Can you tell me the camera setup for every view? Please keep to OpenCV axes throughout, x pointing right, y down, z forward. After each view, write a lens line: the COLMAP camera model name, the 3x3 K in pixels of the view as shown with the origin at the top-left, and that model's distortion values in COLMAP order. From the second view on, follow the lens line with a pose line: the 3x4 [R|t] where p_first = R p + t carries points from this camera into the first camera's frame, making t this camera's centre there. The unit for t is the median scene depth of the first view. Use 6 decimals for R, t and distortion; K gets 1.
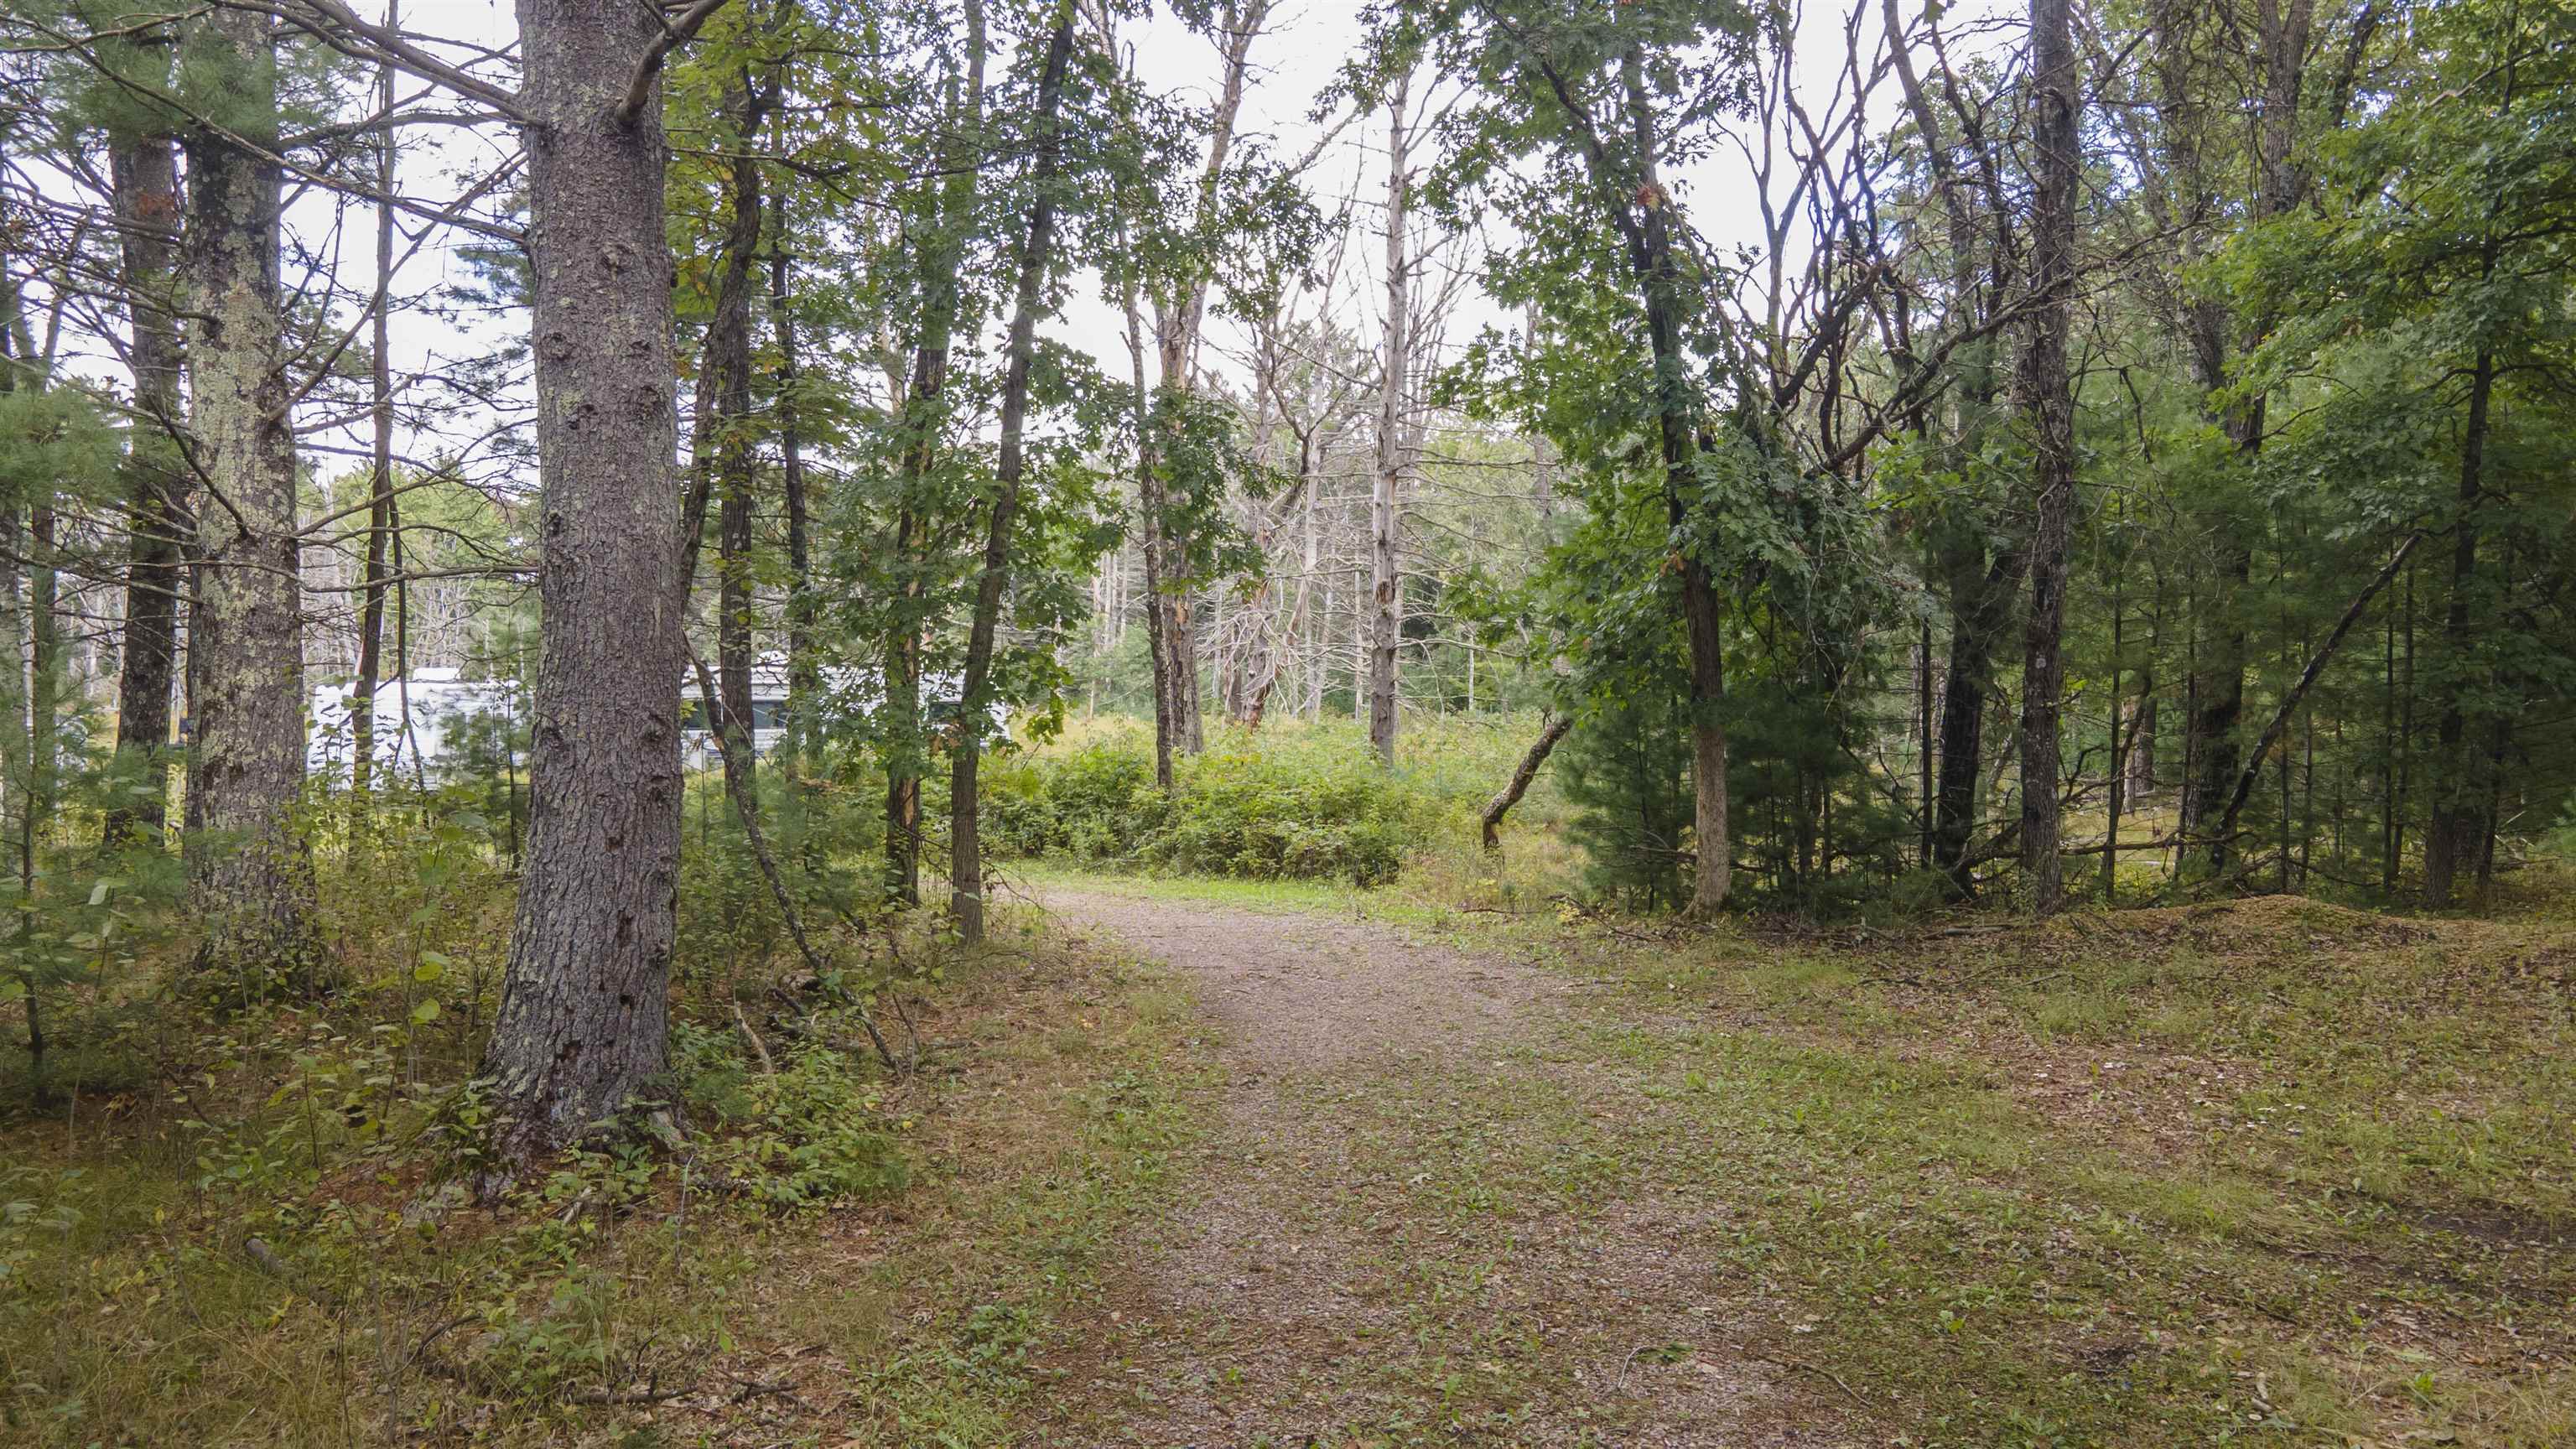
lens RADIAL K [[1826.4, 0, 1291.2], [0, 1826.4, 728.6], [0, 0, 1]] dist [0.006839, 0.000173]
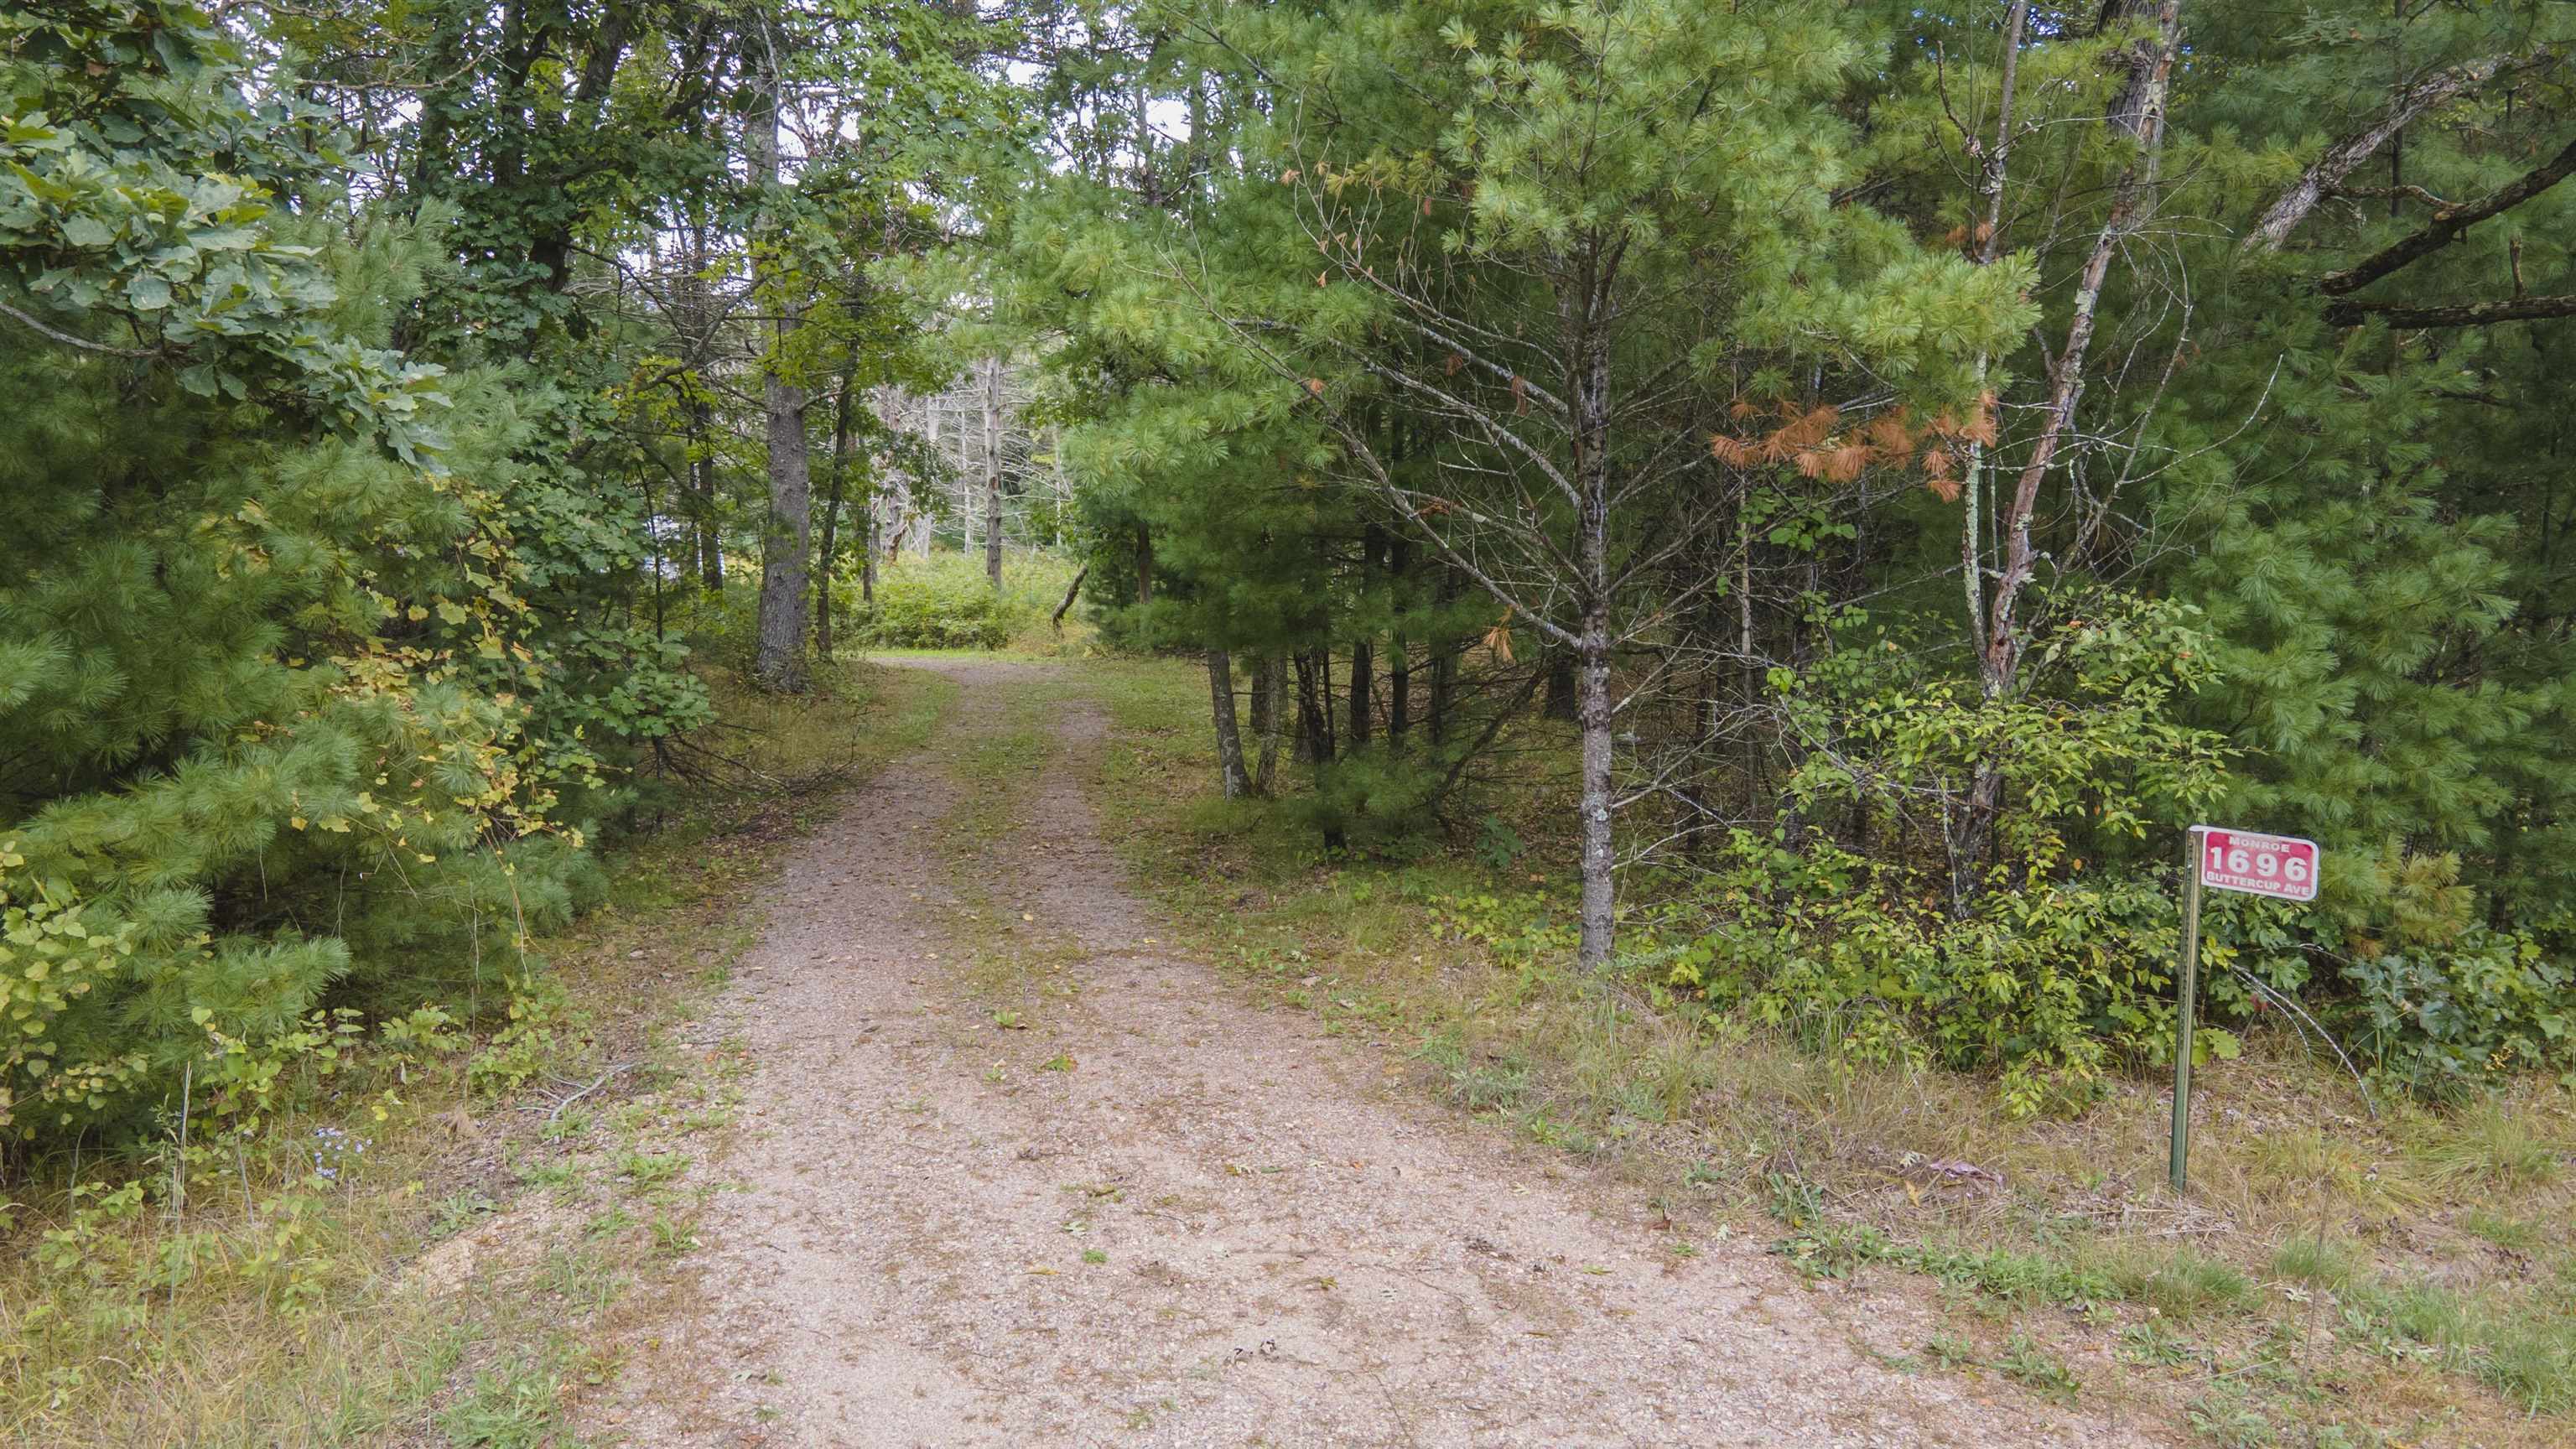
lens RADIAL K [[1826.4, 0, 1296.7], [0, 1826.4, 727.5], [0, 0, 1]] dist [0.006839, 0.000173]
pose [[0.975537, -0.028332, 0.218004, -0.062187], [0.007191, 0.995242, 0.097164, -0.016407], [-0.219719, -0.093219, 0.971099, -0.883702]]
